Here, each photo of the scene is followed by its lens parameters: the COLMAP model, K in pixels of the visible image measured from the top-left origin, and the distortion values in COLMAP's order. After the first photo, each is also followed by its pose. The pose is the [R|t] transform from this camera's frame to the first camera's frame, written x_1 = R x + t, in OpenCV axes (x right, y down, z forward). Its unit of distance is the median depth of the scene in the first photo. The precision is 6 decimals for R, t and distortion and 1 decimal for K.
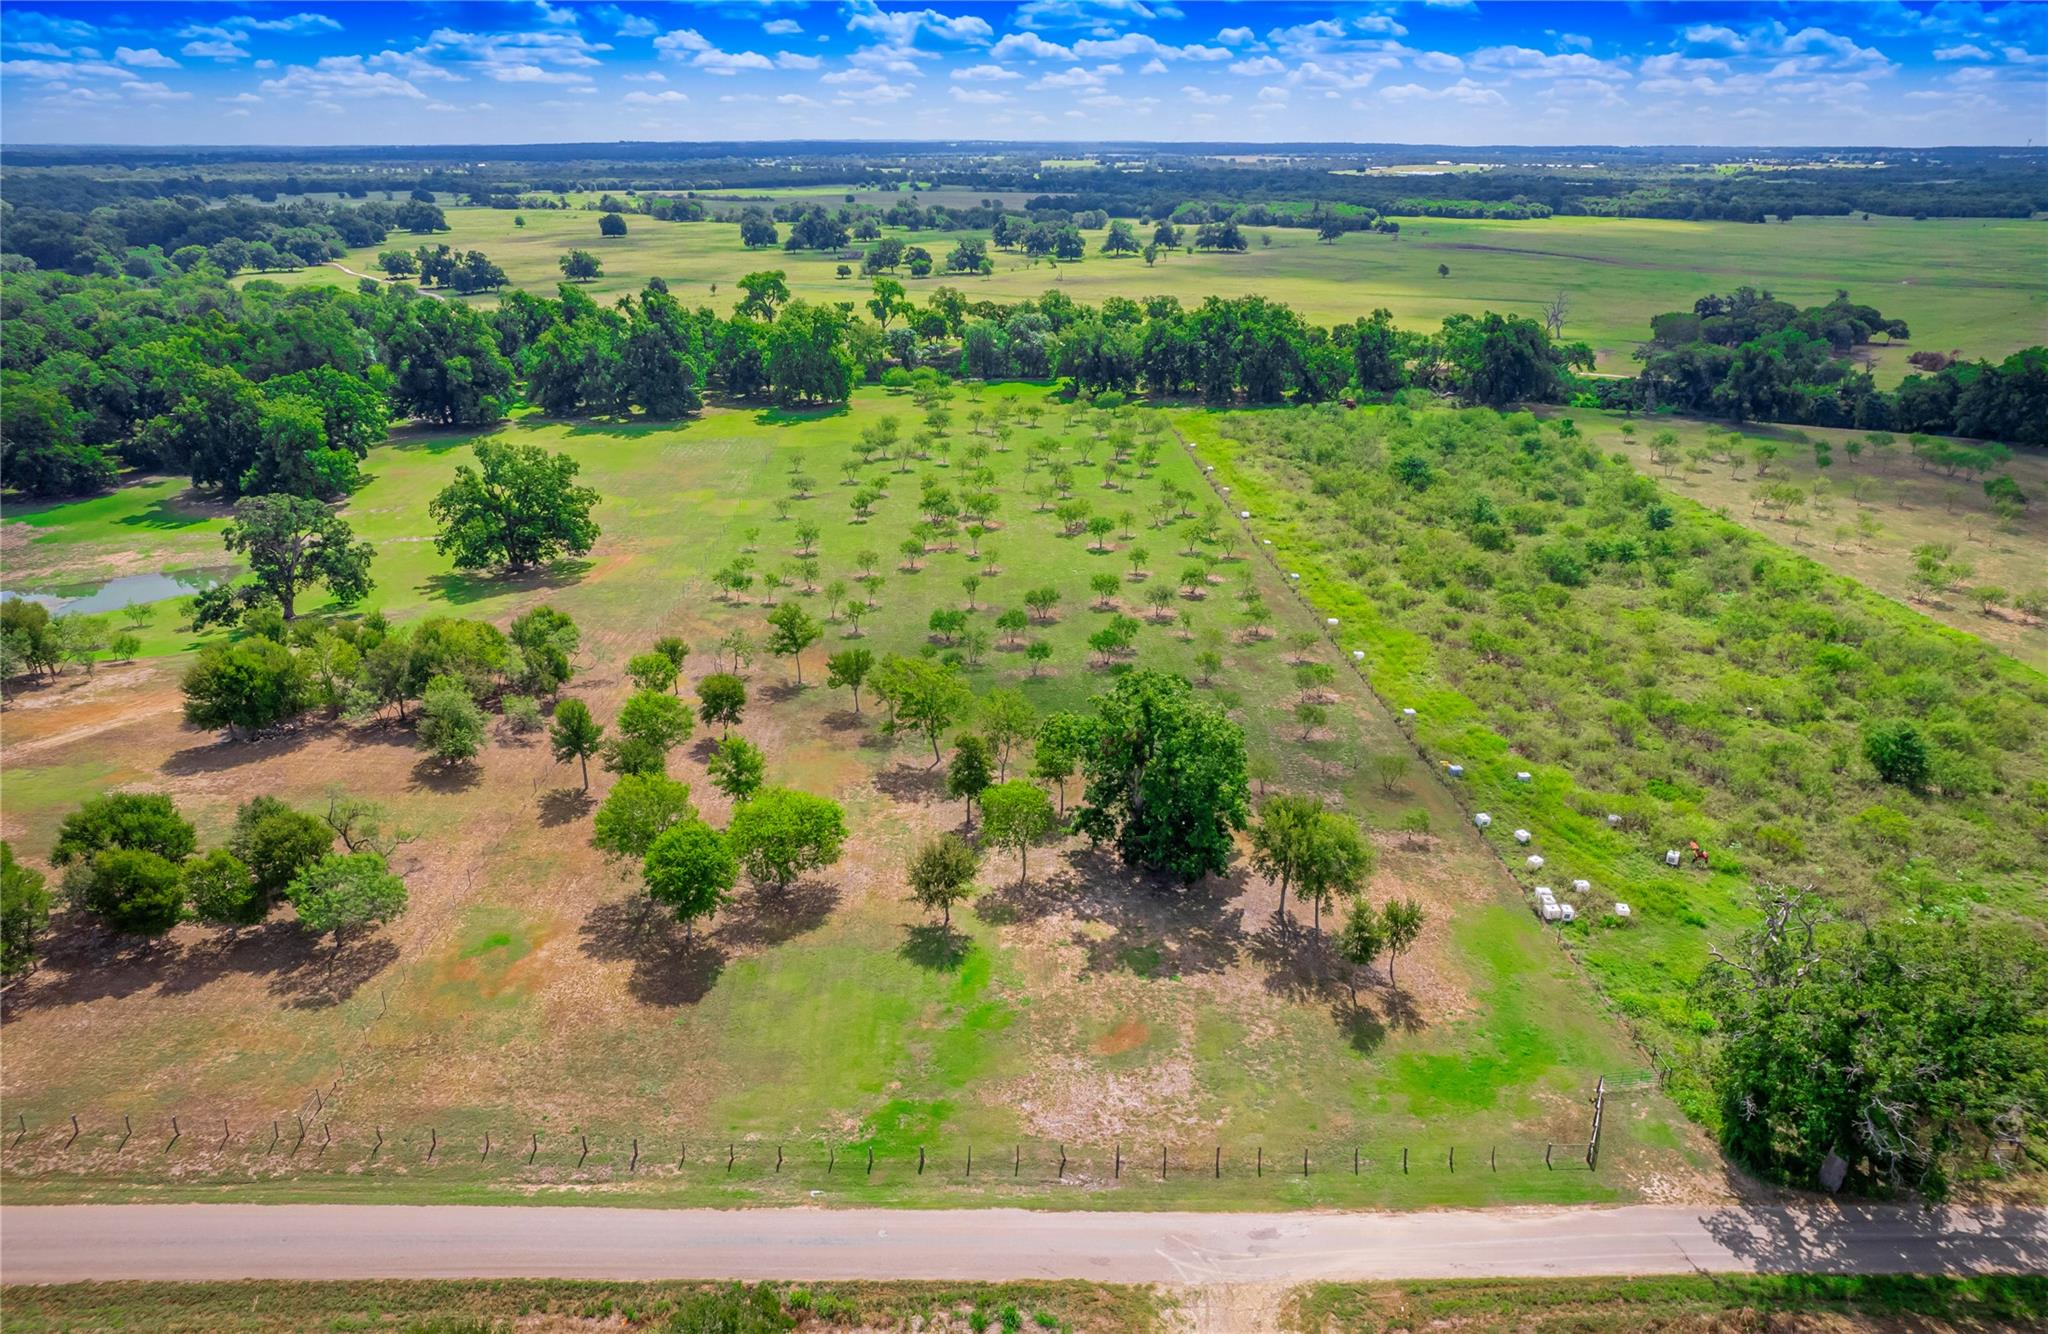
lens RADIAL K [[1327.1, 0, 1018.7], [0, 1327.1, 697.8], [0, 0, 1]] dist [-0.081413, 0.078900]
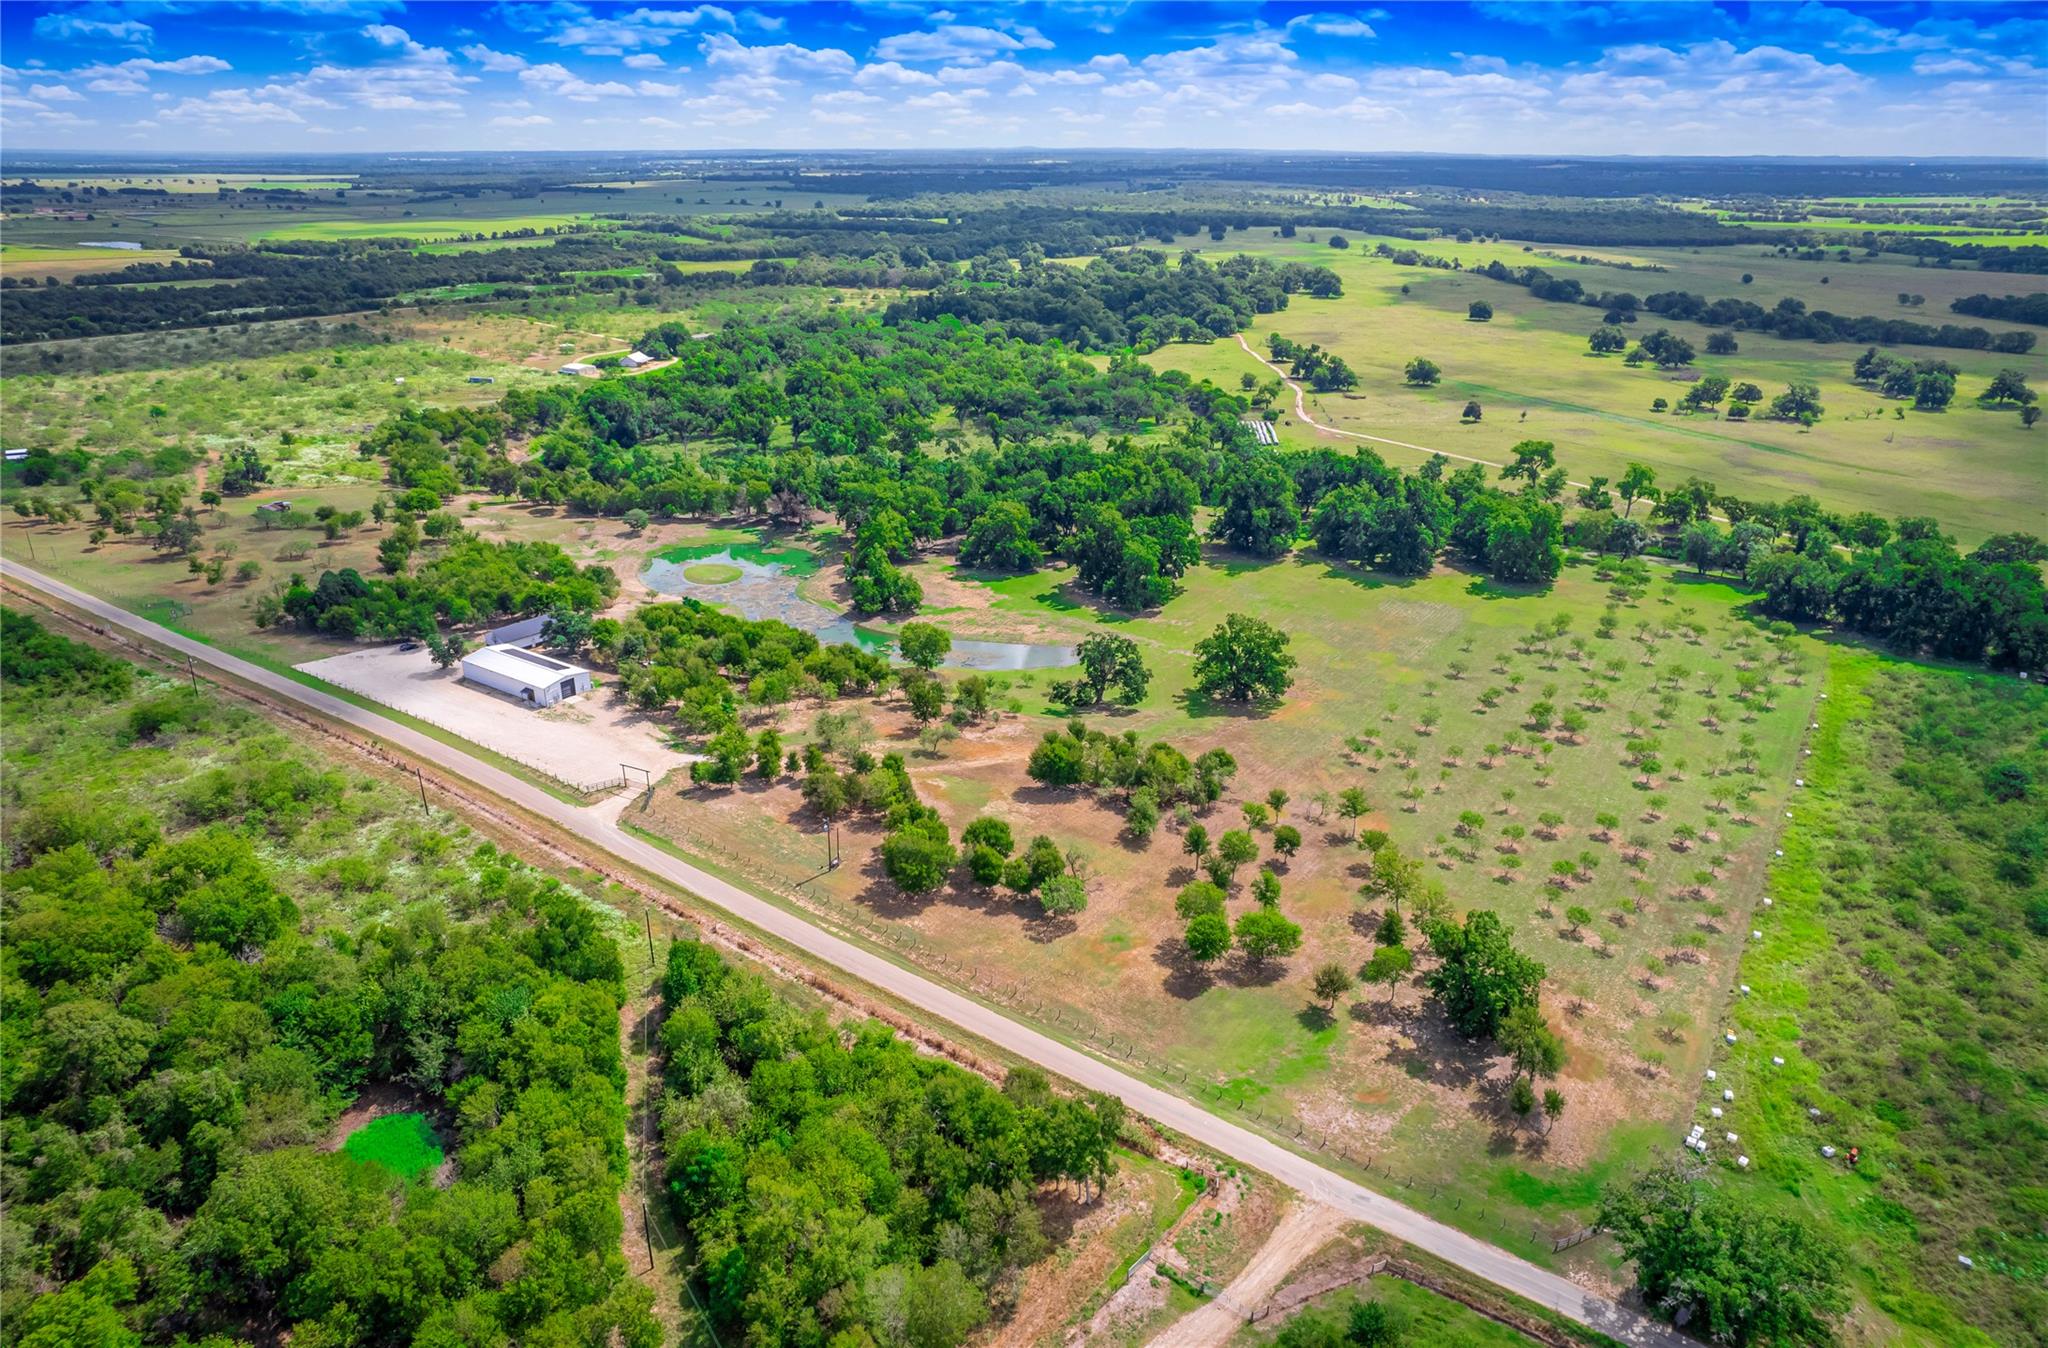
lens RADIAL K [[1321.7, 0, 1024.0], [0, 1321.7, 674.0], [0, 0, 1]] dist [-0.041894, -0.001457]
pose [[0.799463, 0.231524, -0.554307, 0.375190], [-0.238863, 0.969179, 0.060303, -0.213984], [0.551184, 0.084193, 0.830125, -0.591902]]
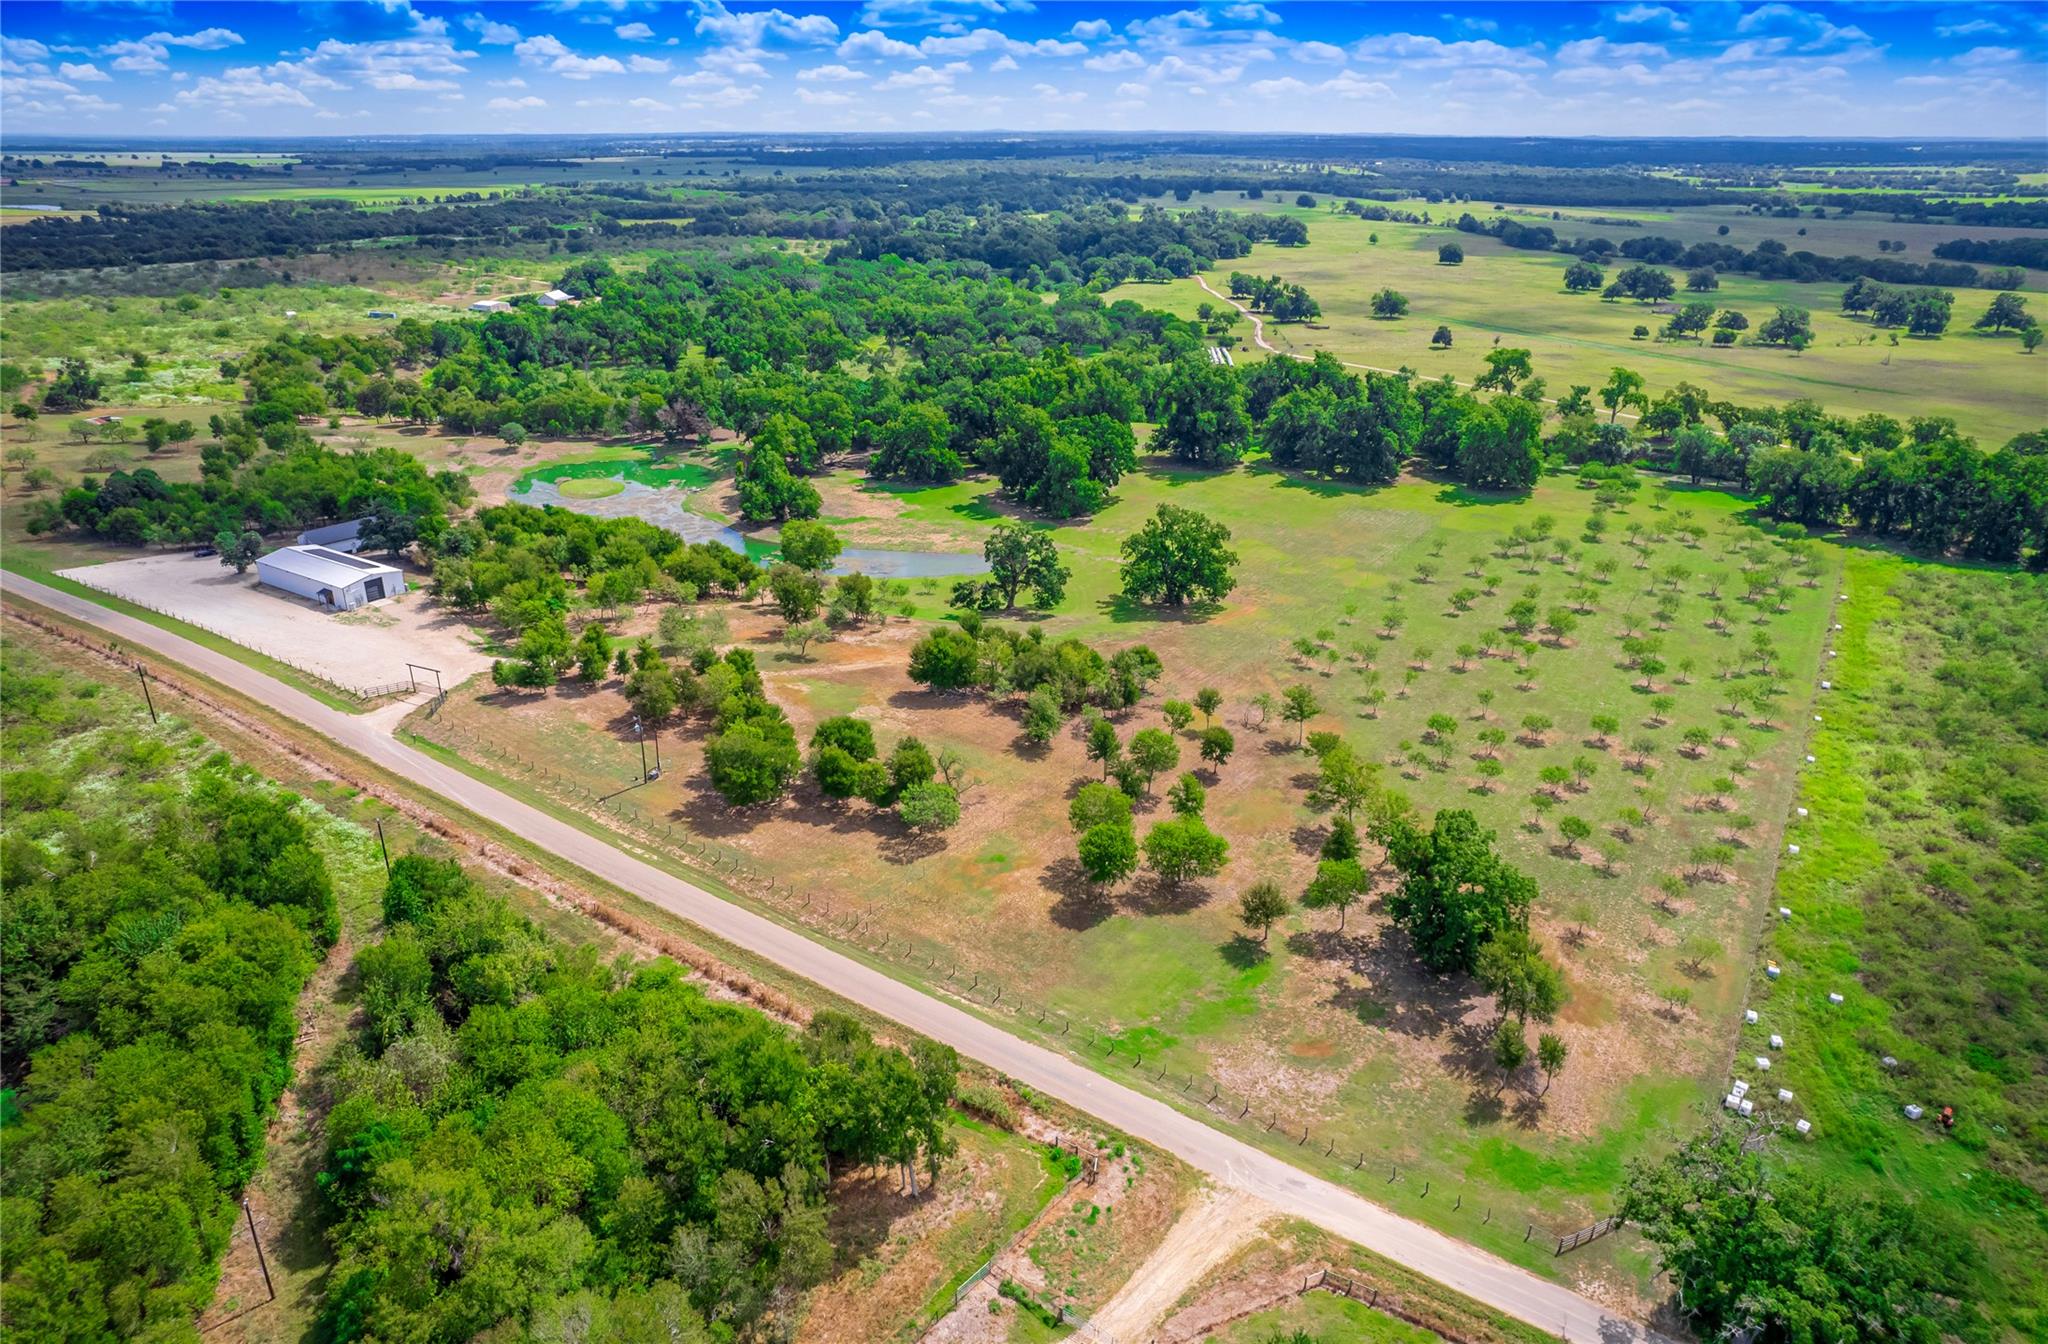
lens RADIAL K [[1315.6, 0, 1024.0], [0, 1315.6, 672.0], [0, 0, 1]] dist [-0.044083, 0.005121]
pose [[0.810731, 0.227939, -0.539221, 0.320876], [-0.230721, 0.970943, 0.063542, -0.106993], [0.538037, 0.072894, 0.839764, -0.272666]]
